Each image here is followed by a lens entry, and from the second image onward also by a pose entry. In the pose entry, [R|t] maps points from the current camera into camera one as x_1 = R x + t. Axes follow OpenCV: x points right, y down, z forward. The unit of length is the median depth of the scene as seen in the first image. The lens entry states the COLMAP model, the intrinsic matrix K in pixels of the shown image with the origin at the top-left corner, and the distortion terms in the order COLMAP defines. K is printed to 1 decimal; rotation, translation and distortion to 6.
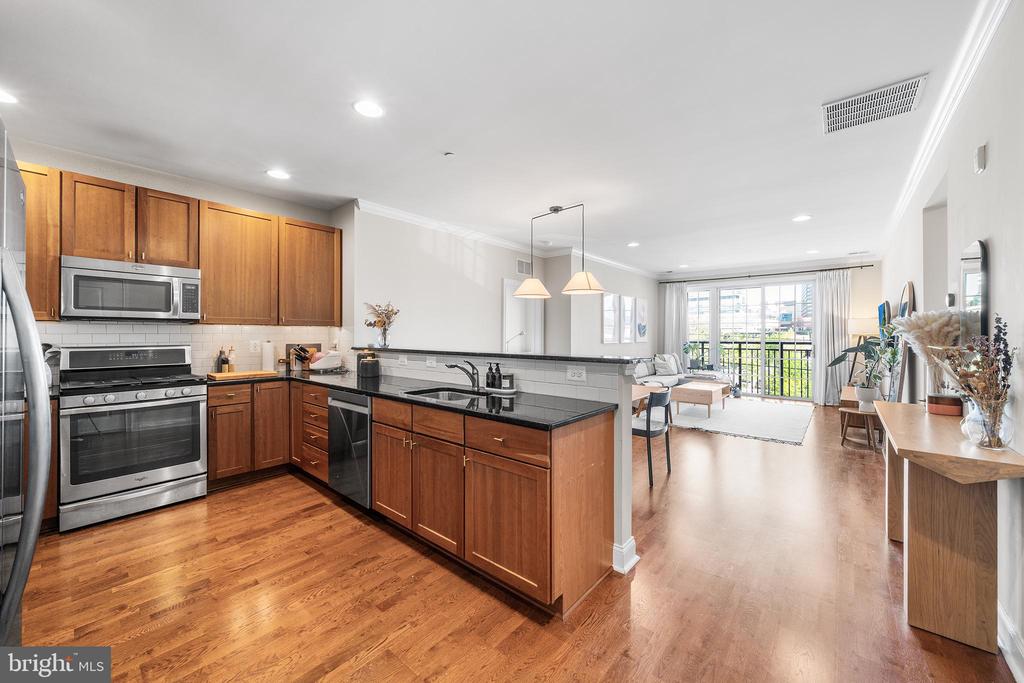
lens RADIAL K [[387.2, 0, 511.9], [0, 387.2, 331.5], [0, 0, 1]] dist [-0.001904, -0.000158]
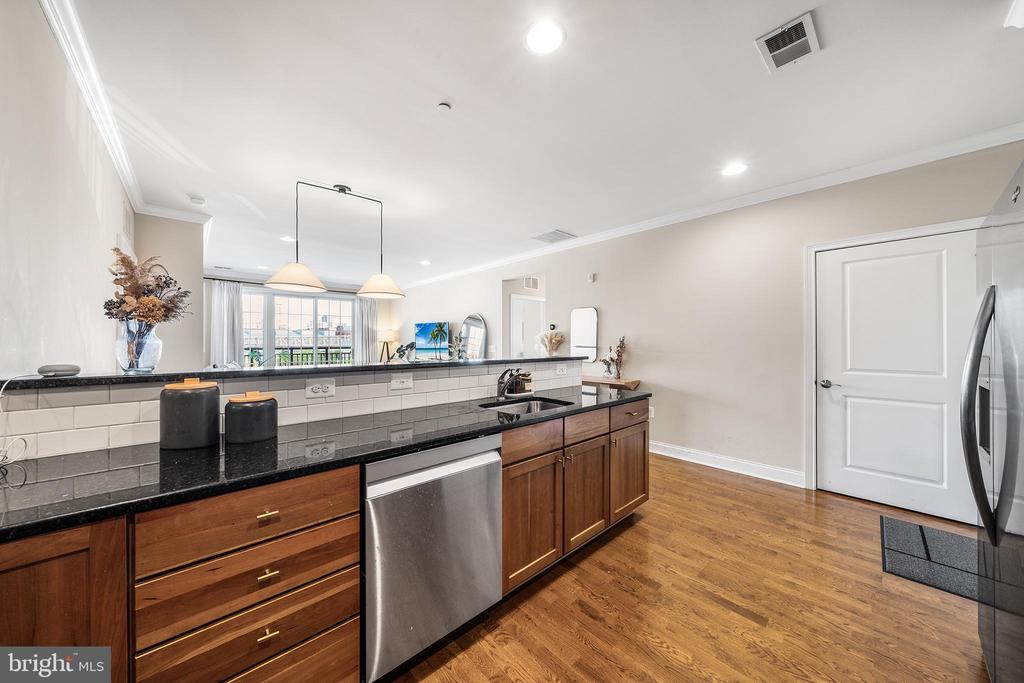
lens RADIAL K [[350.1, 0, 512.0], [0, 350.1, 341.5], [0, 0, 1]] dist [-0.001329, -0.000052]
pose [[0.119763, 0.000475, 0.992802, -0.685326], [-0.010710, 0.999942, 0.000814, 0.005933], [-0.992745, -0.010731, 0.119761, 0.642759]]
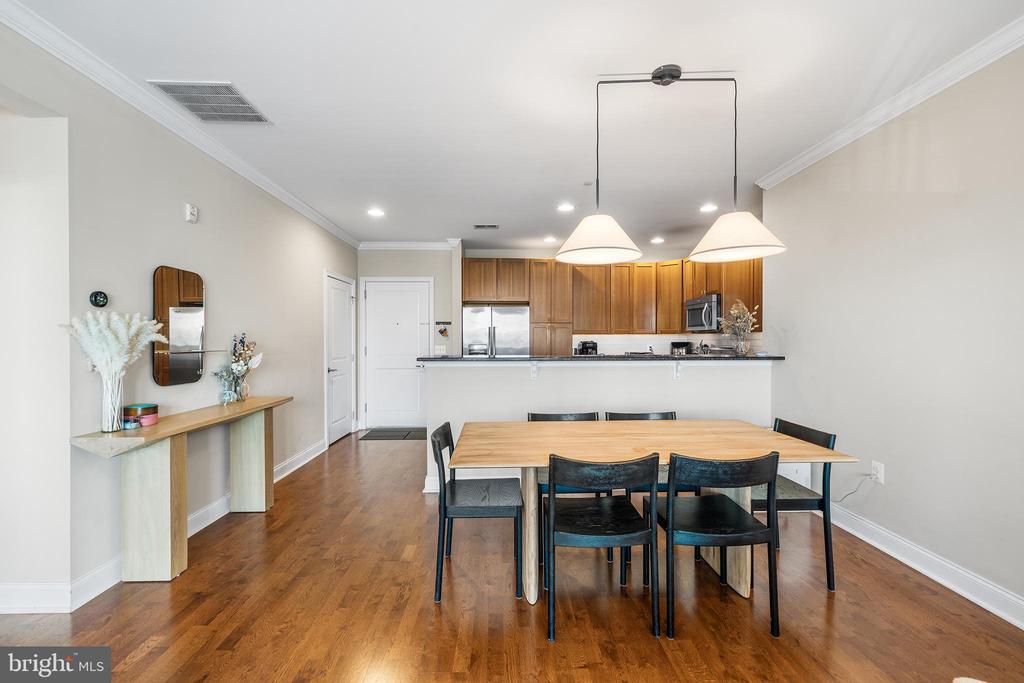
lens RADIAL K [[437.2, 0, 510.8], [0, 437.2, 340.1], [0, 0, 1]] dist [-0.000099, -0.000159]
pose [[-0.744865, 0.000495, -0.667215, 0.715423], [0.006820, 0.999953, -0.006871, 0.011101], [0.667181, -0.009668, -0.744833, 1.486040]]
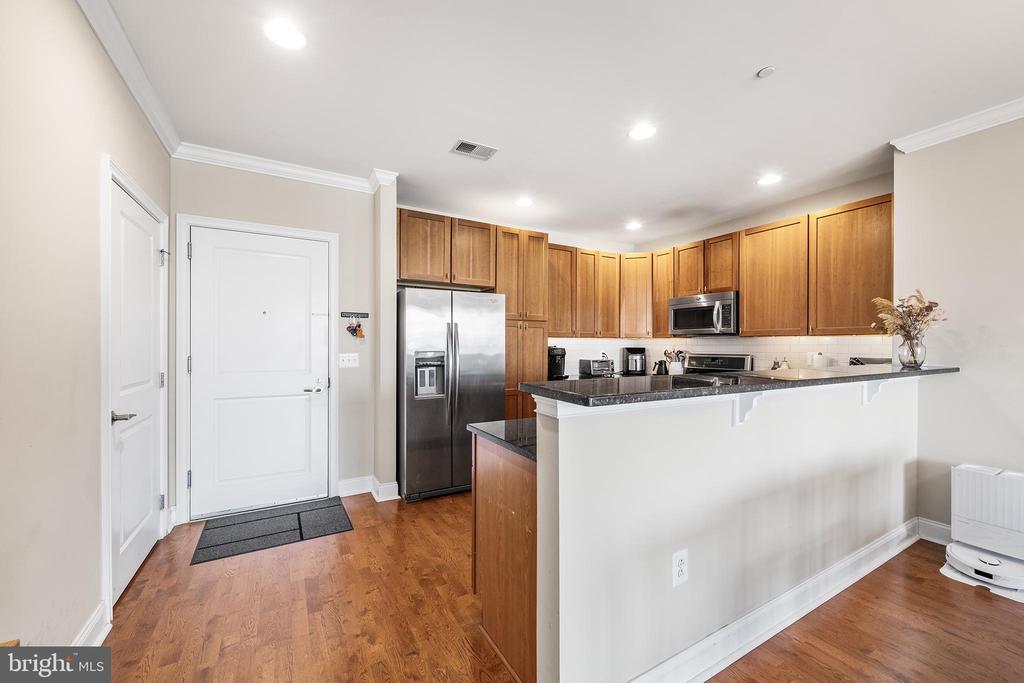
lens RADIAL K [[397.8, 0, 510.4], [0, 397.8, 344.0], [0, 0, 1]] dist [-0.000895, -0.000116]
pose [[-0.340360, -0.004156, -0.940286, 0.510916], [0.005121, 0.999967, -0.006274, 0.006235], [0.940281, -0.006951, -0.340327, 0.676176]]
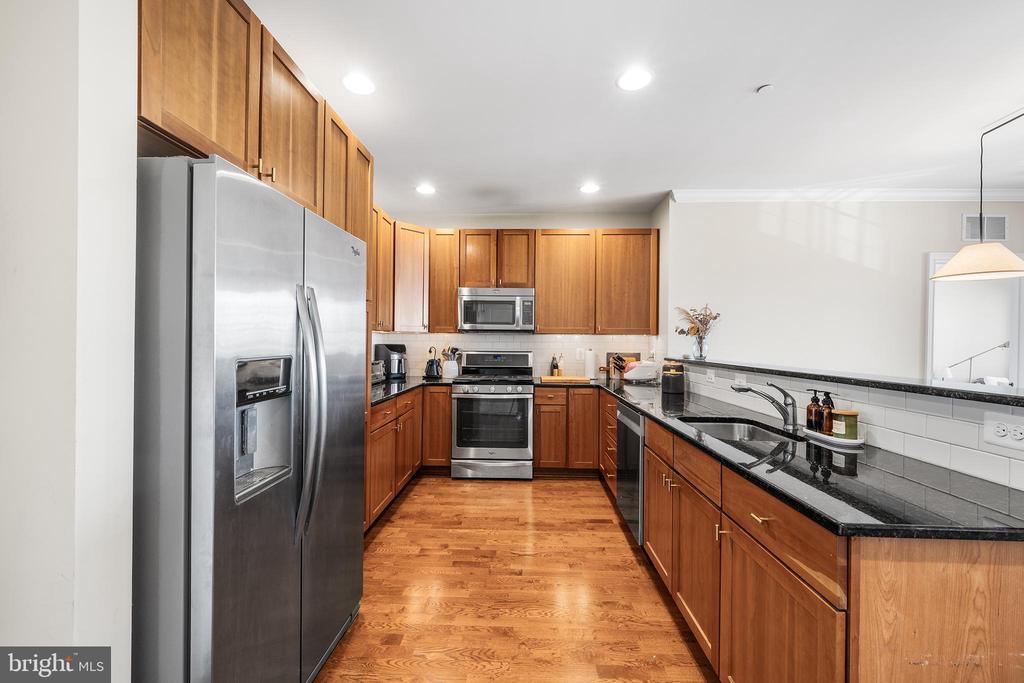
lens RADIAL K [[403.1, 0, 511.5], [0, 403.1, 342.6], [0, 0, 1]] dist [-0.001625, -0.000390]
pose [[0.620052, 0.004698, -0.784547, 0.108408], [-0.001657, 0.999988, 0.004678, 0.001740], [0.784559, -0.001601, 0.620052, 0.155280]]
